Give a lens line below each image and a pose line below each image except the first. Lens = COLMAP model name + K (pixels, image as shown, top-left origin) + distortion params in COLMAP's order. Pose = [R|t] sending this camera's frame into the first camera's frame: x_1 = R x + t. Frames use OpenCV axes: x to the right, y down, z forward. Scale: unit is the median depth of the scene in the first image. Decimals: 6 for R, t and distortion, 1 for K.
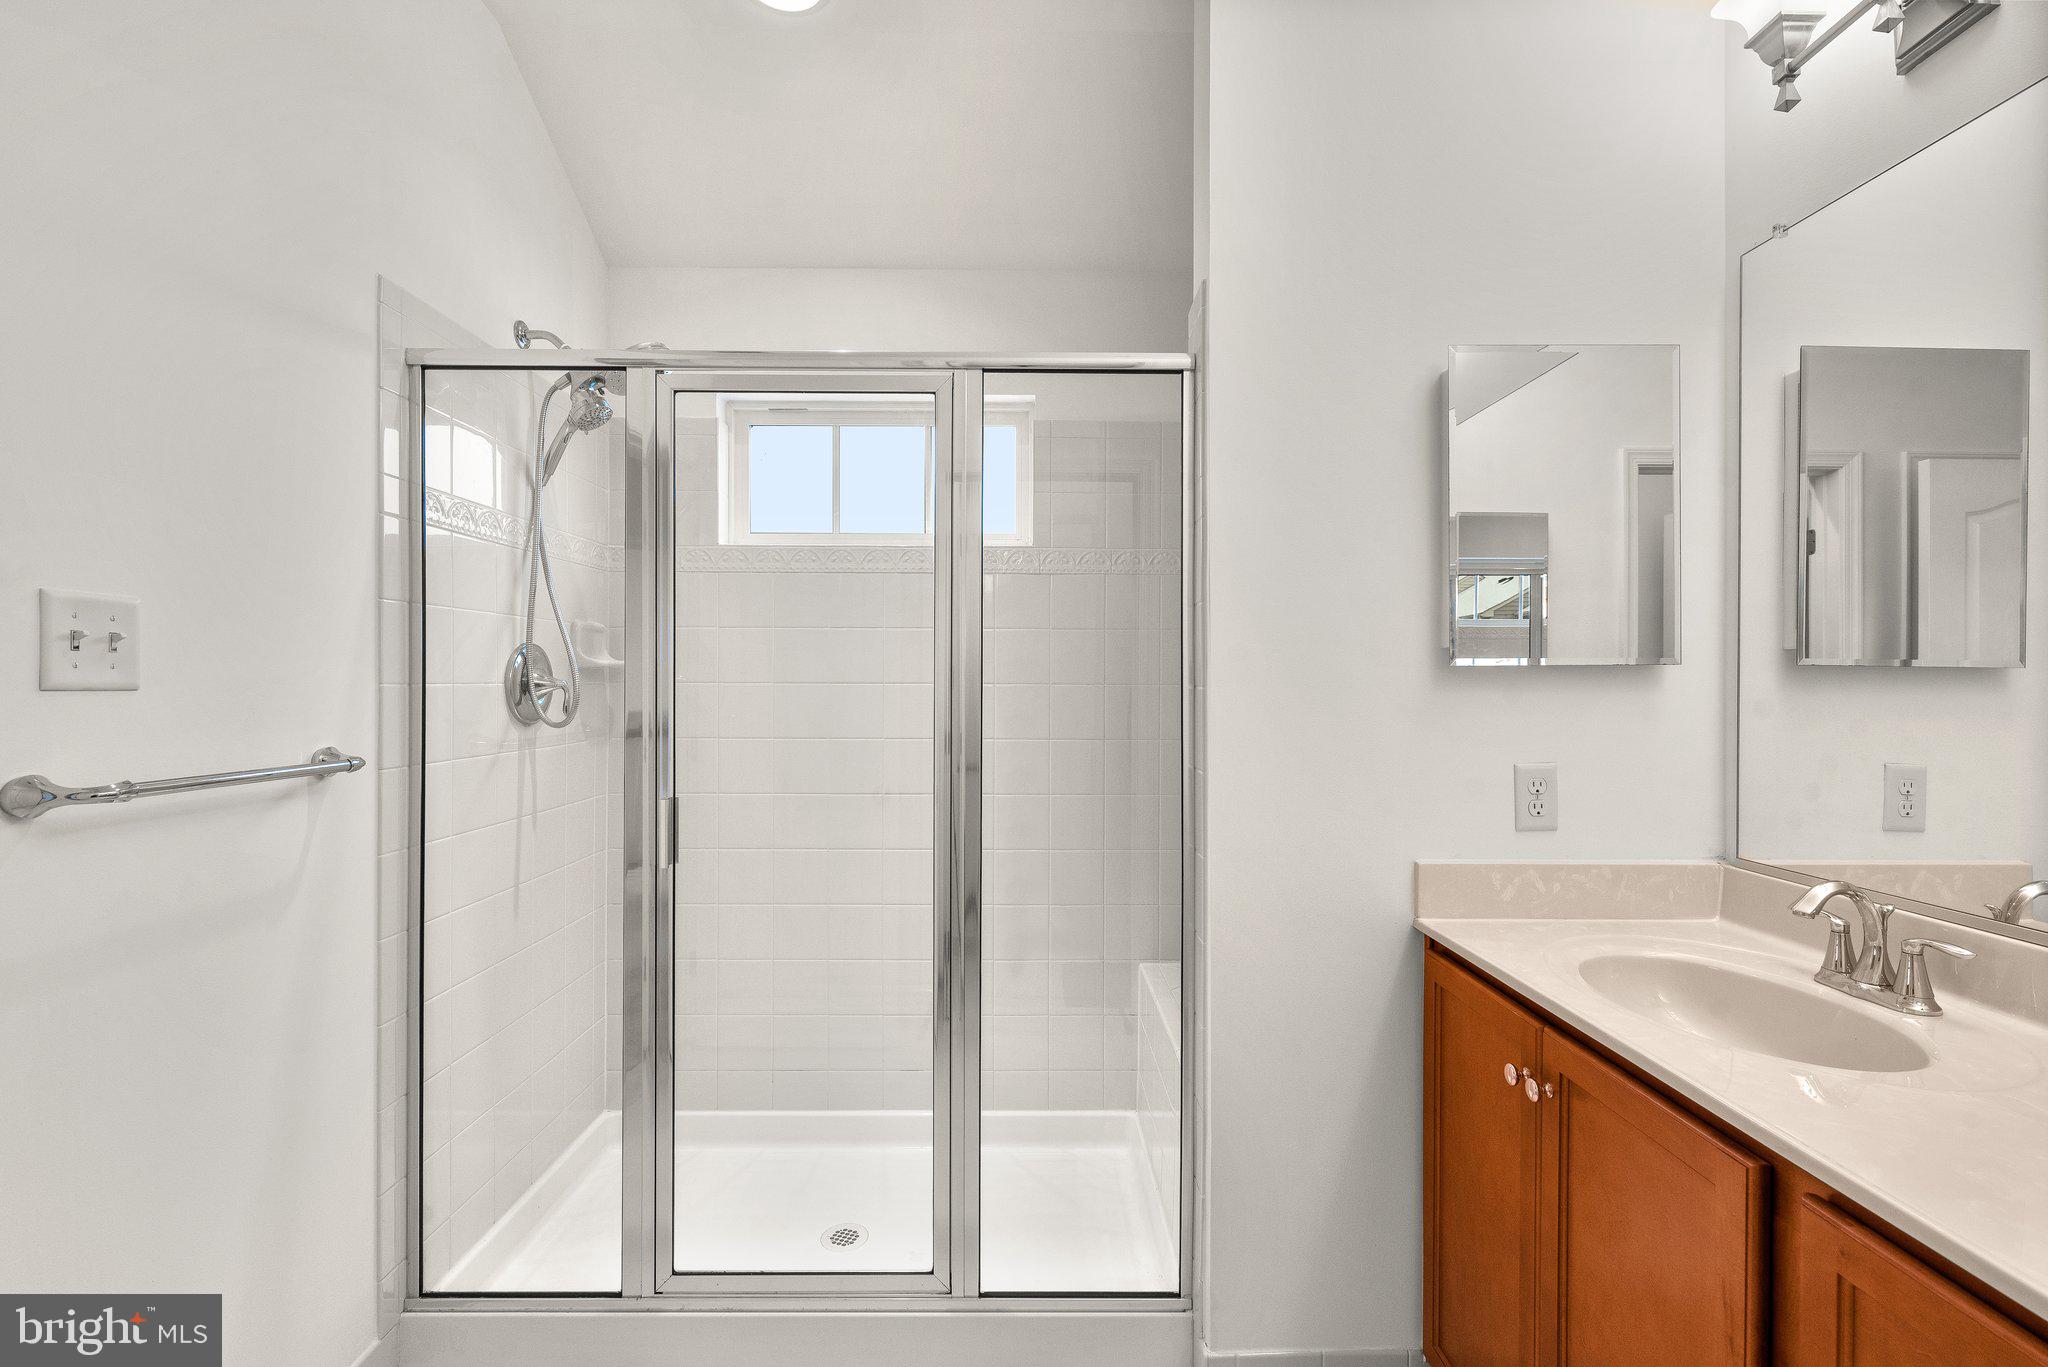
lens RADIAL K [[909.0, 0, 1029.2], [0, 909.0, 680.4], [0, 0, 1]] dist [0.002178, 0.000252]
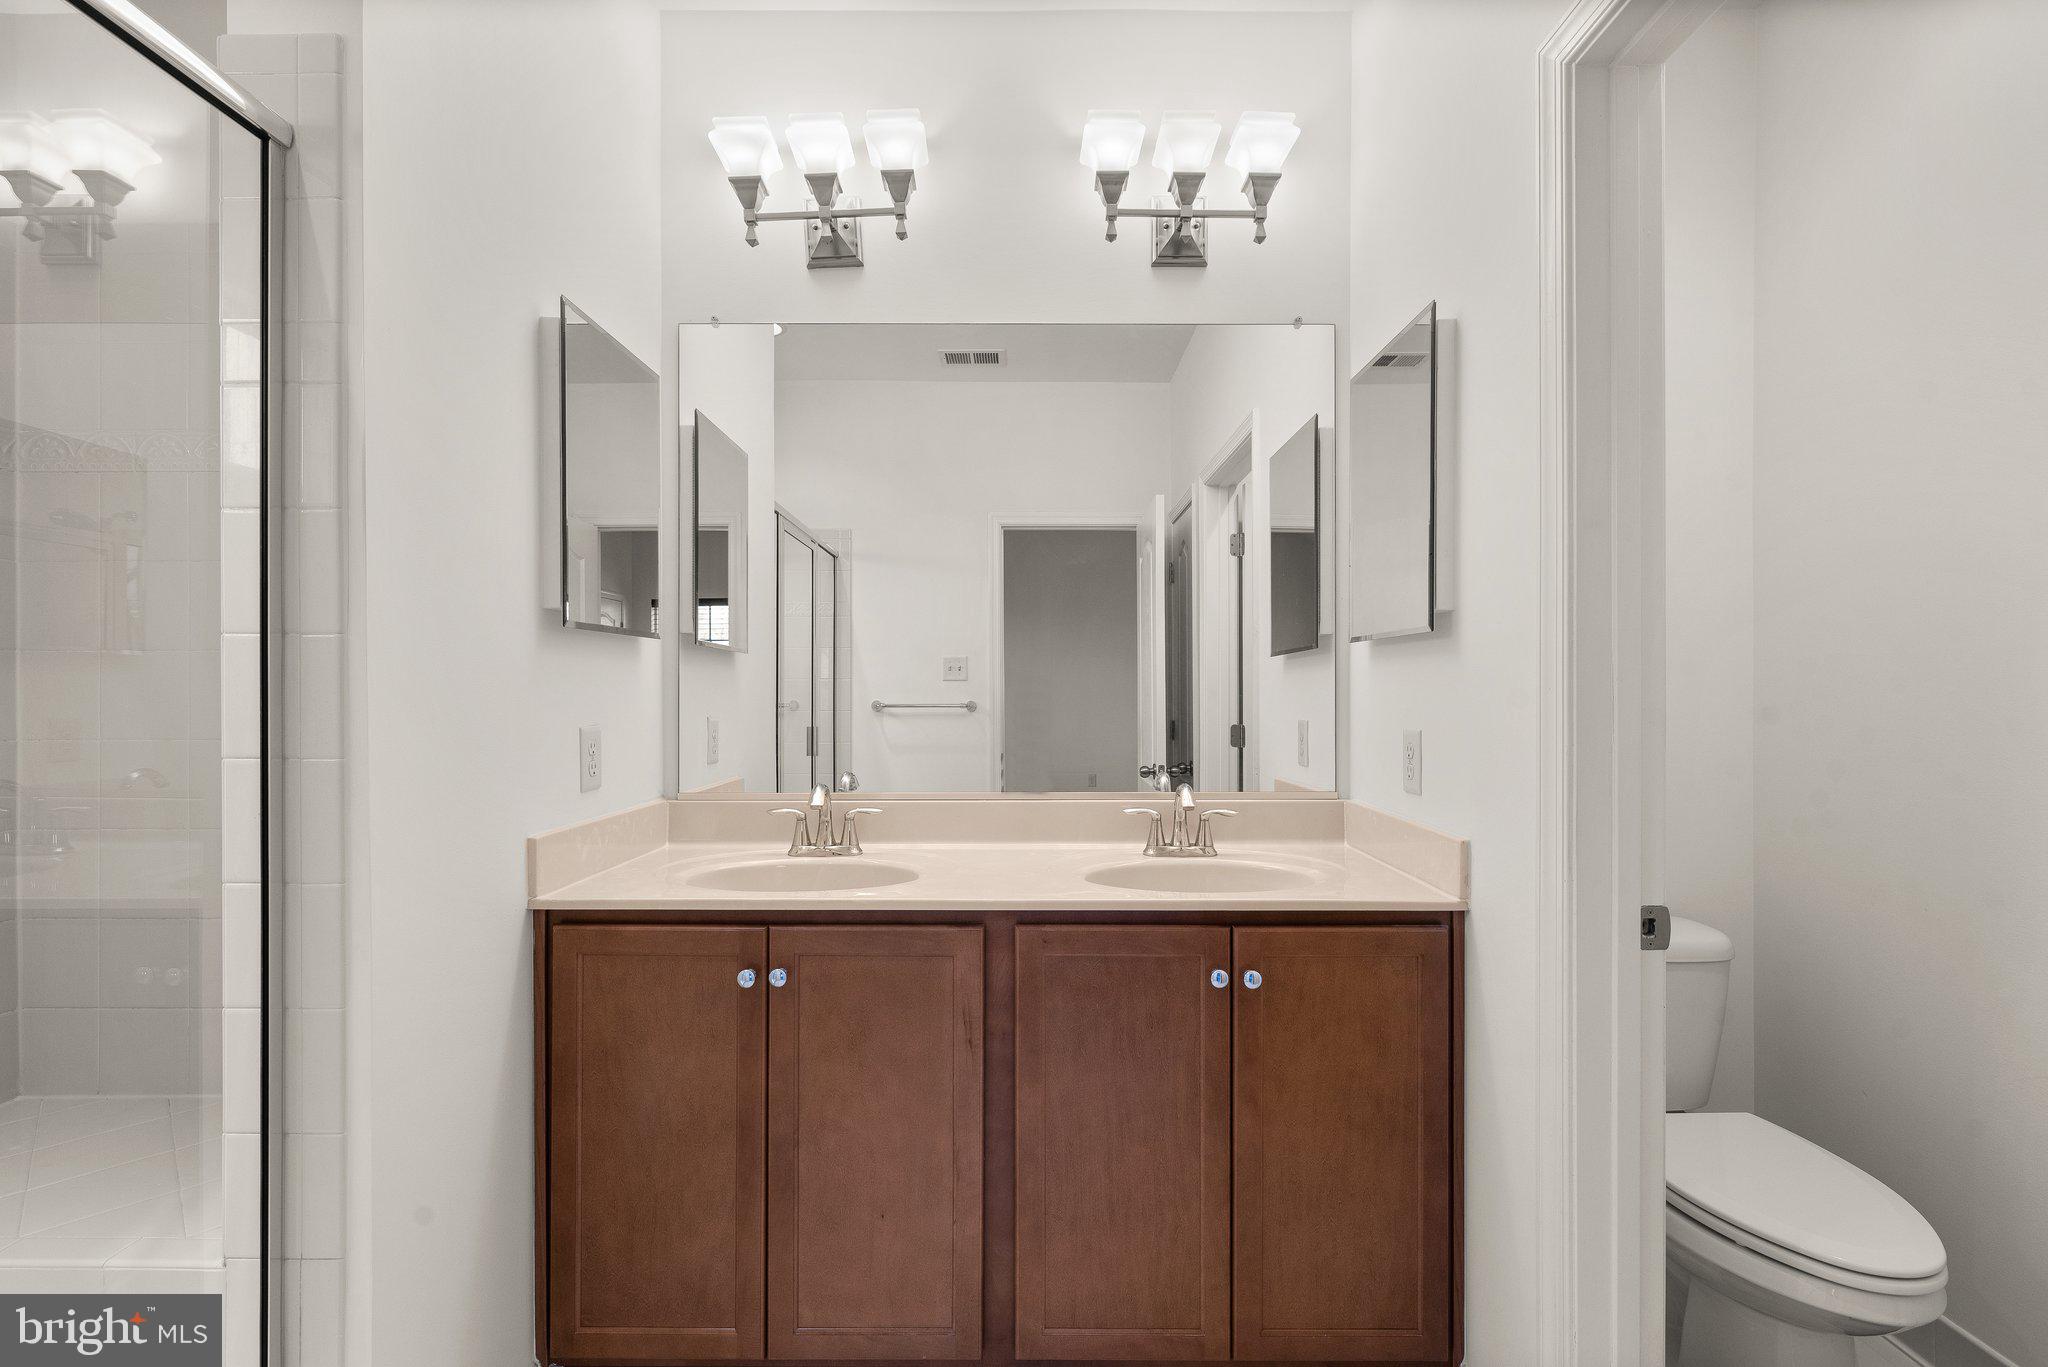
lens RADIAL K [[916.4, 0, 1028.2], [0, 916.4, 697.8], [0, 0, 1]] dist [0.001580, 0.000547]
pose [[0.011684, -0.003804, 0.999925, -0.503046], [-0.001004, 0.999992, 0.003816, 0.054860], [-0.999931, -0.001048, 0.011680, 0.490159]]
